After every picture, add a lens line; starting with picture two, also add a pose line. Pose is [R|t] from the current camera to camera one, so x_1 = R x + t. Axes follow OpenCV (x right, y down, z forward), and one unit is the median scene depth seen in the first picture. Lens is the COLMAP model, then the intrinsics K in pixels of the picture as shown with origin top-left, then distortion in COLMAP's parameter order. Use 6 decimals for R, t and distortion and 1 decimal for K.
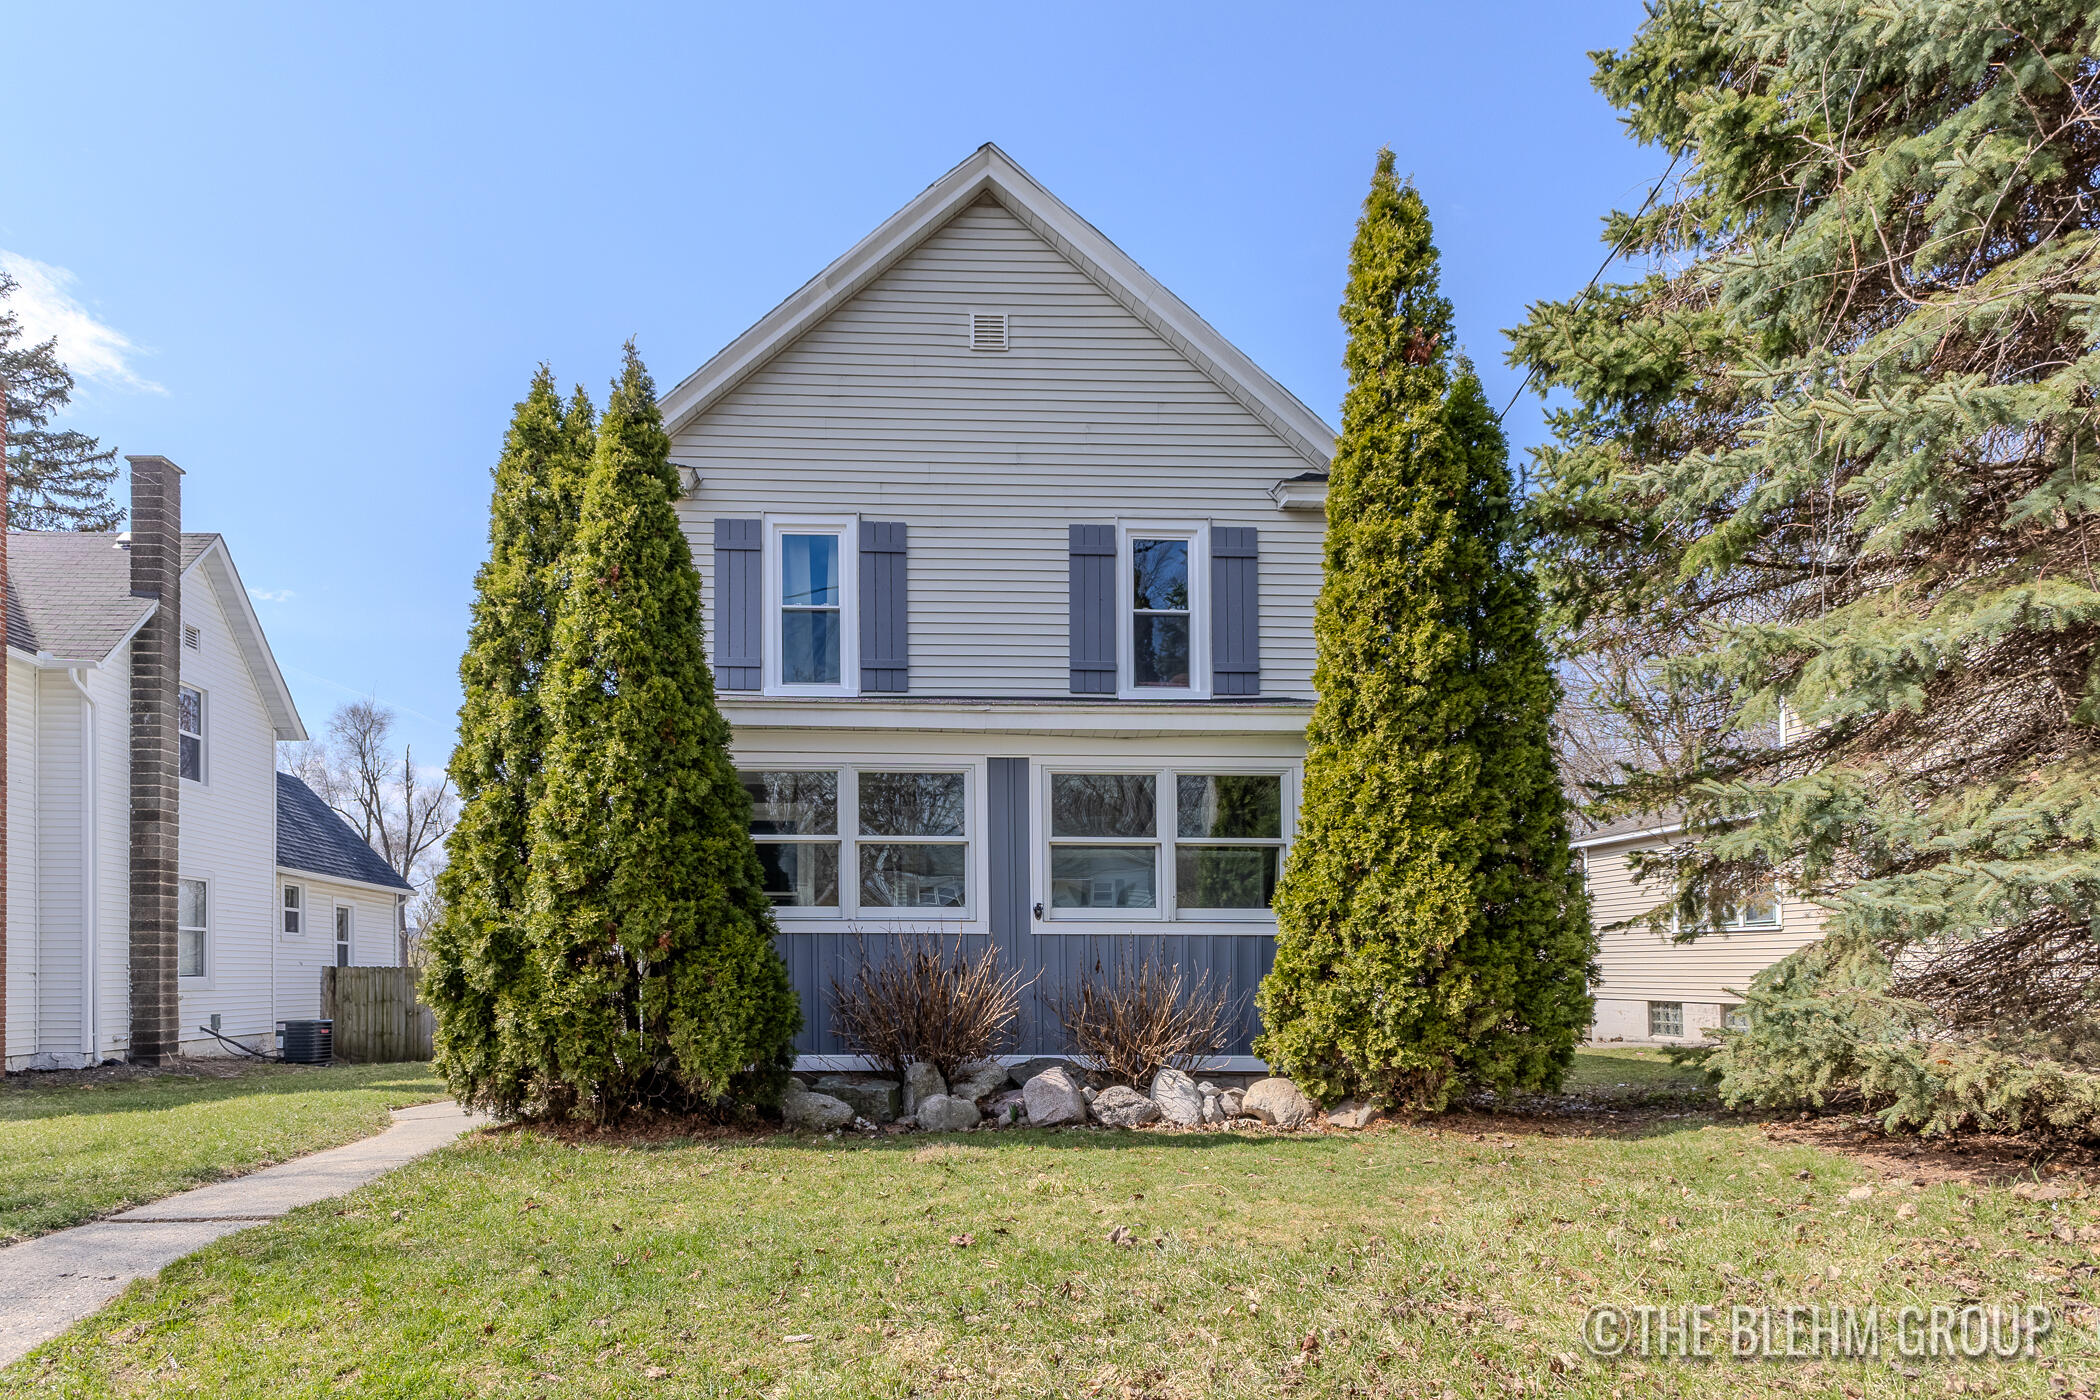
lens RADIAL K [[1150.0, 0, 1047.3], [0, 1150.0, 956.8], [0, 0, 1]] dist [0.004605, 0.000352]
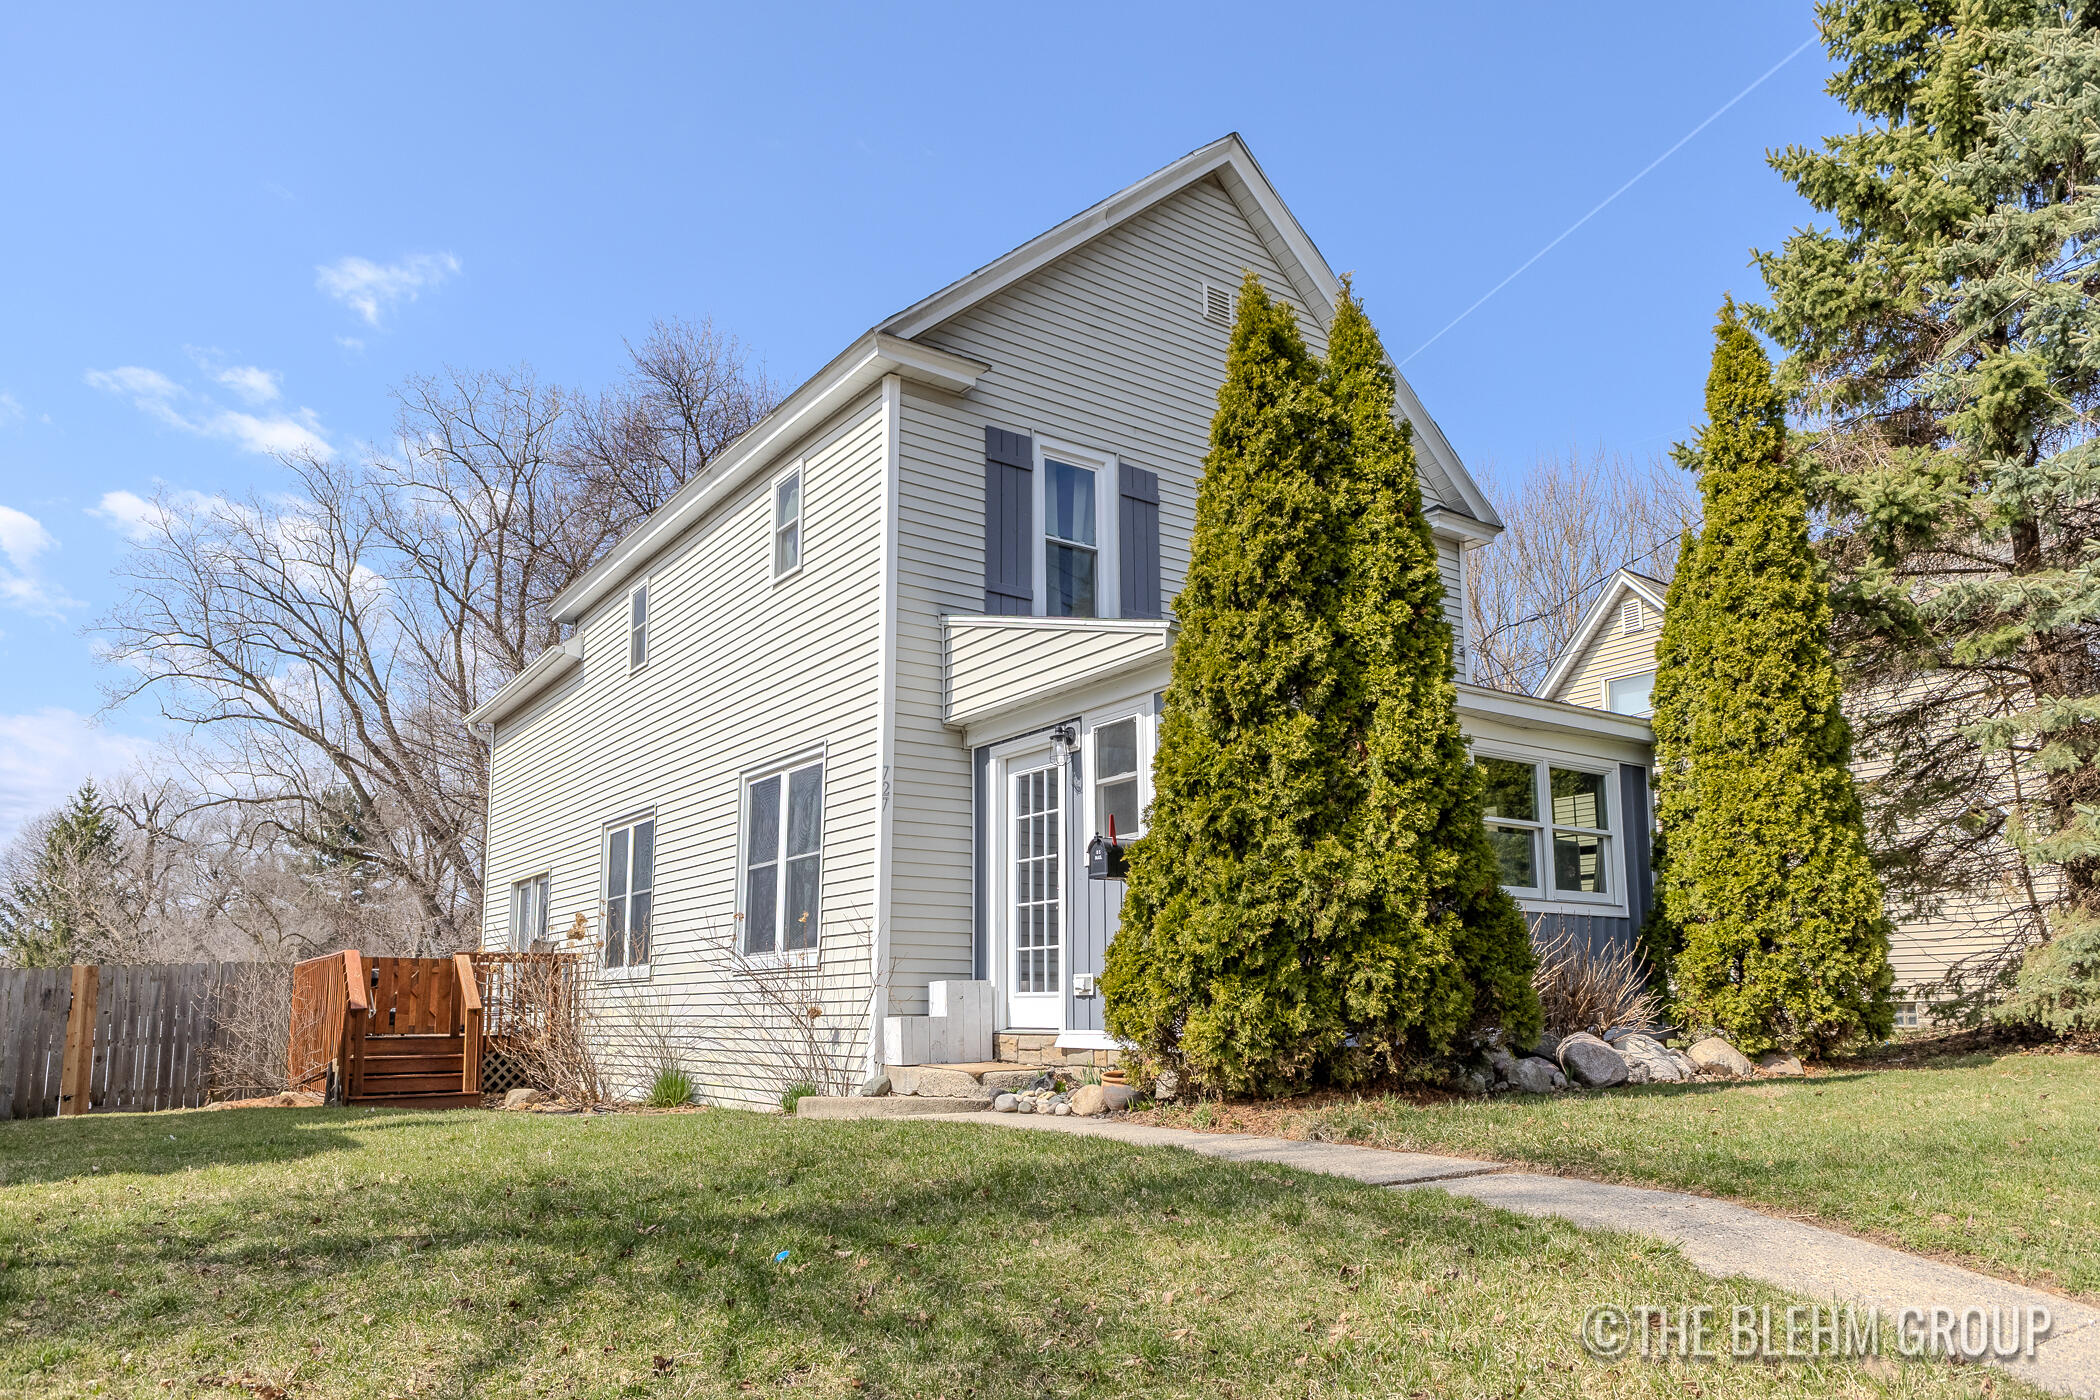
lens RADIAL K [[1382.1, 0, 1046.9], [0, 1382.1, 832.2], [0, 0, 1]] dist [-0.002371, -0.002618]
pose [[0.838812, 0.064311, 0.540609, -1.099566], [0.002680, 0.992499, -0.122226, 0.068391], [-0.544415, 0.103973, 0.832348, 0.200340]]
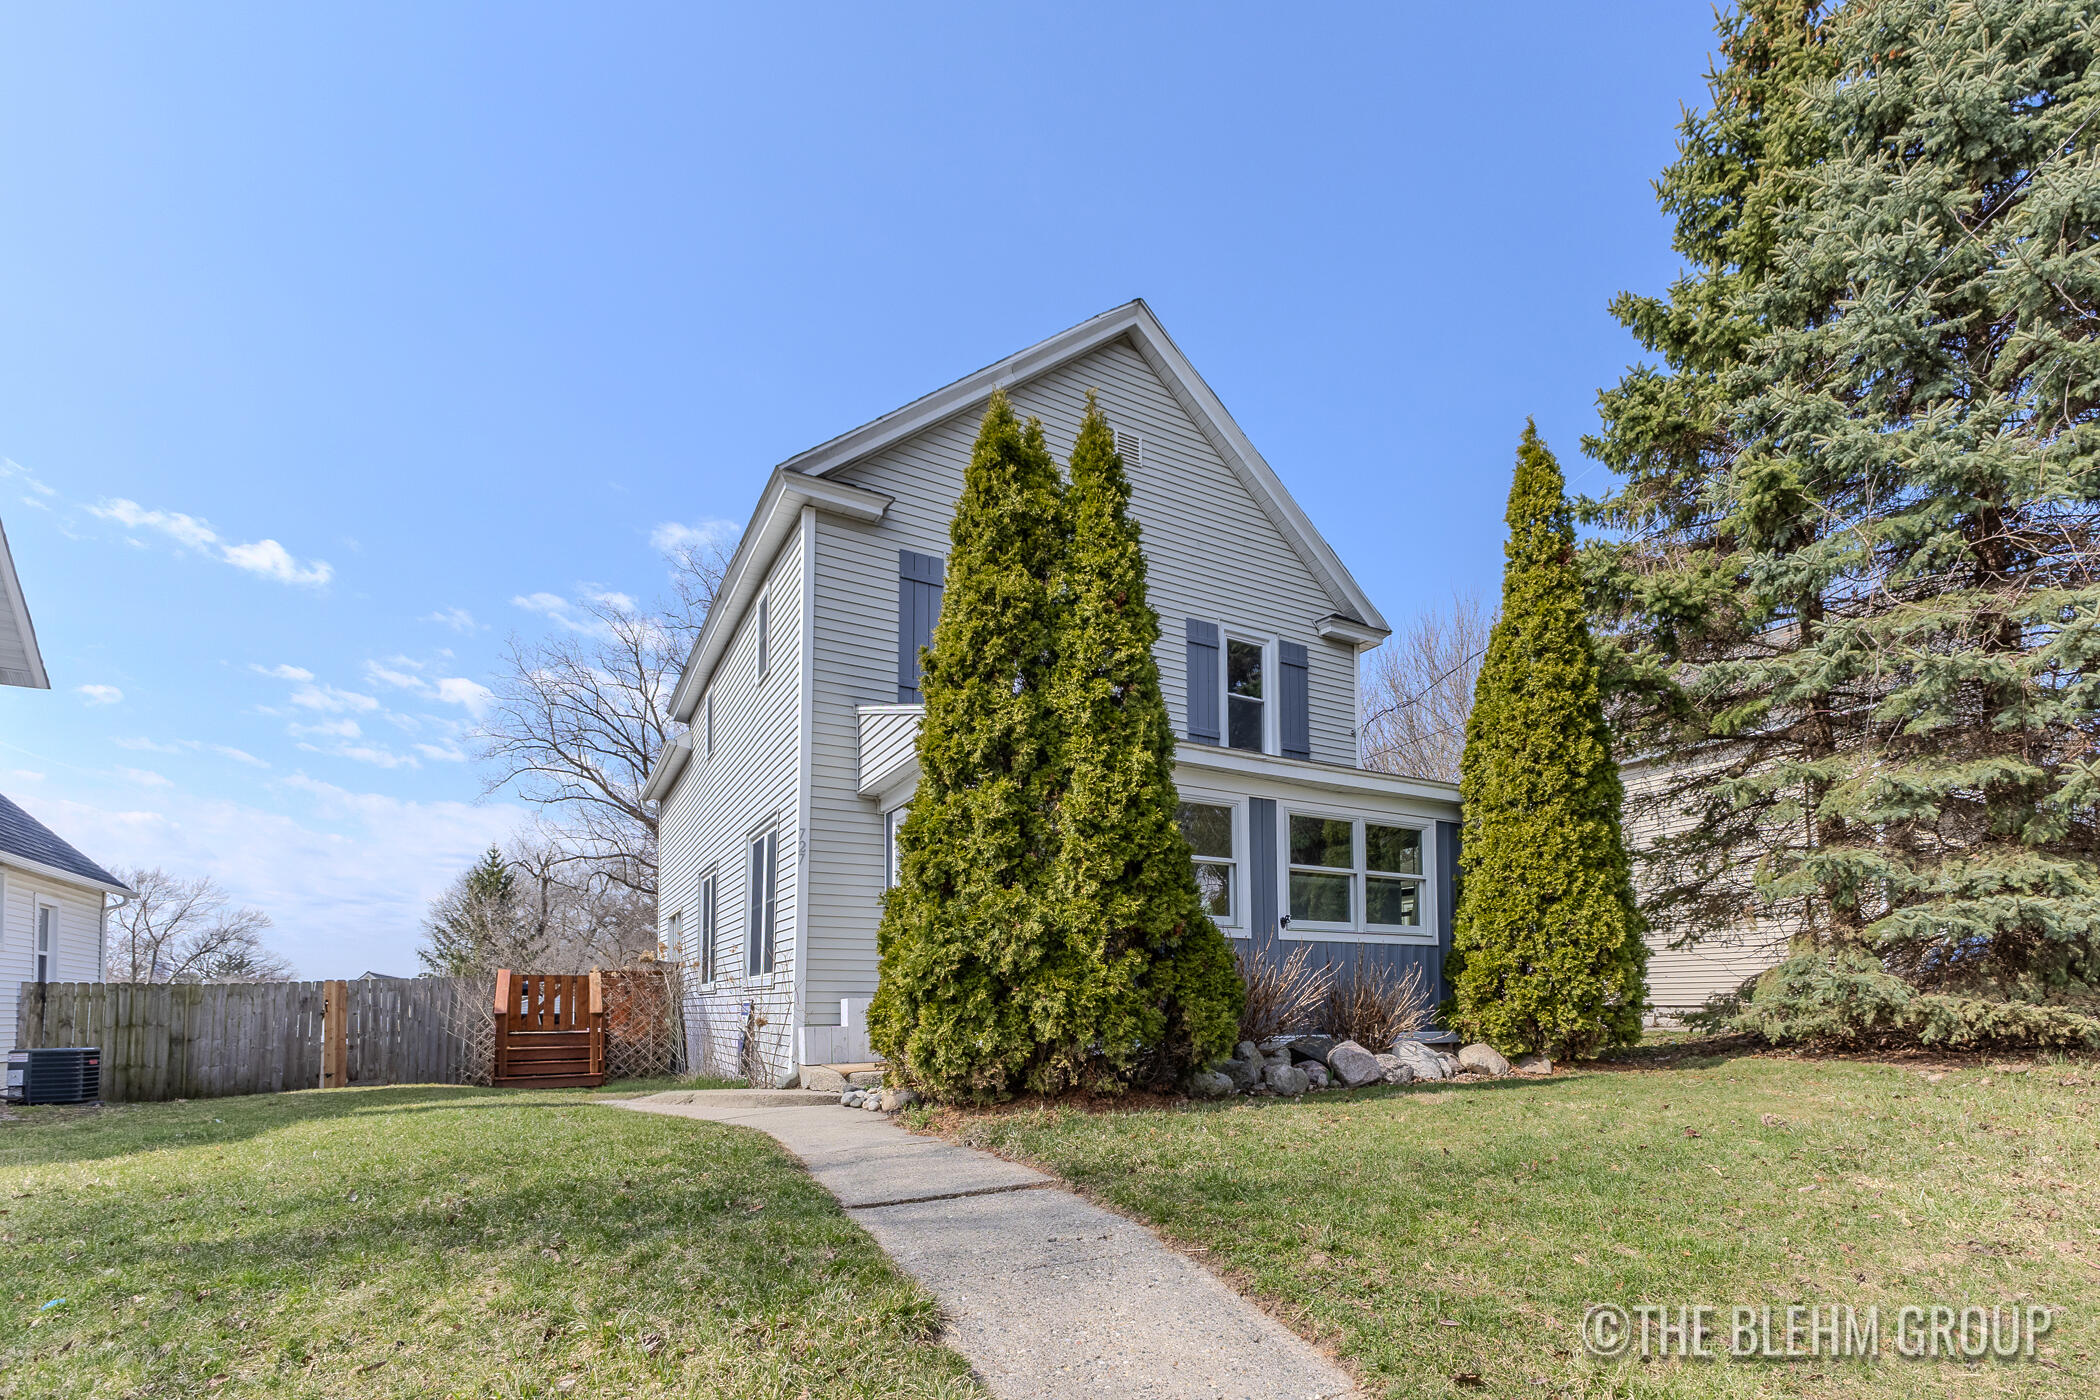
lens RADIAL K [[965.8, 0, 1158.1], [0, 965.8, 962.4], [0, 0, 1]] dist [-0.000225, 0.000016]
pose [[0.871084, 0.014781, 0.490912, -0.720835], [0.001412, 0.999468, -0.032598, 0.043956], [-0.491132, 0.029089, 0.870599, 0.161830]]
